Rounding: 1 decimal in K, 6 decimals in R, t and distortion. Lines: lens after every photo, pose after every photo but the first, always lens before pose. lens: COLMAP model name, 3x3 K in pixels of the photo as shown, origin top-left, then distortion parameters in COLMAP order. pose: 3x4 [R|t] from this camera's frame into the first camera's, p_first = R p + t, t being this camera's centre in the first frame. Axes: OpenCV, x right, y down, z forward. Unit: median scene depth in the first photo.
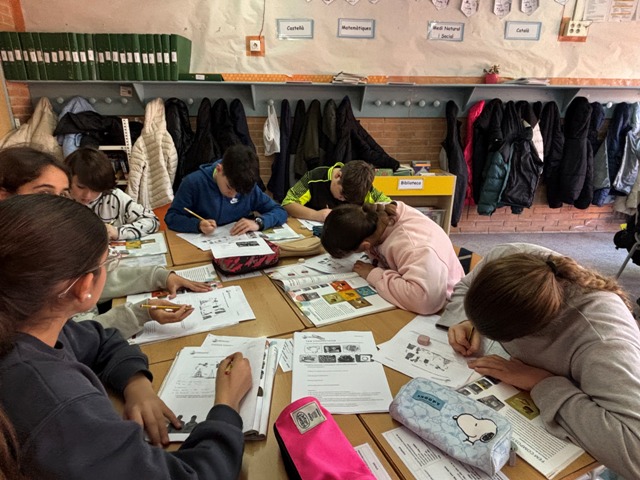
lens RADIAL K [[420.5, 0, 320.0], [0, 420.5, 240.0], [0, 0, 1]] dist [-0.003423, 0.000226]
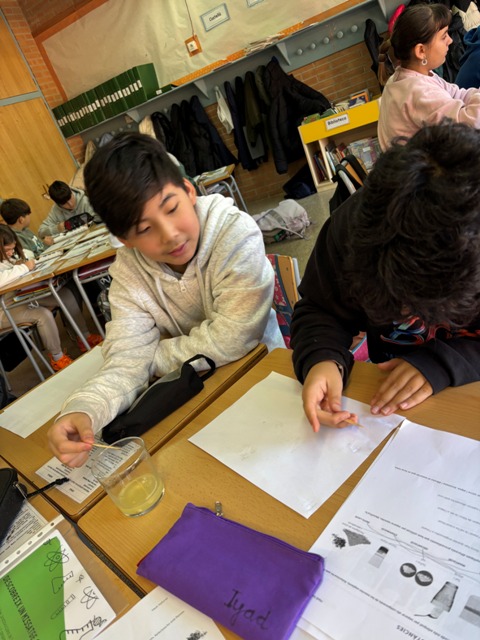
lens RADIAL K [[483.8, 0, 240.0], [0, 483.8, 320.0], [0, 0, 1]] dist [0.070610, -0.086586]
pose [[0.816978, -0.082550, -0.570729, 0.703526], [0.200483, 0.968624, 0.146883, 0.127100], [0.540697, -0.234421, 0.807895, -0.264356]]
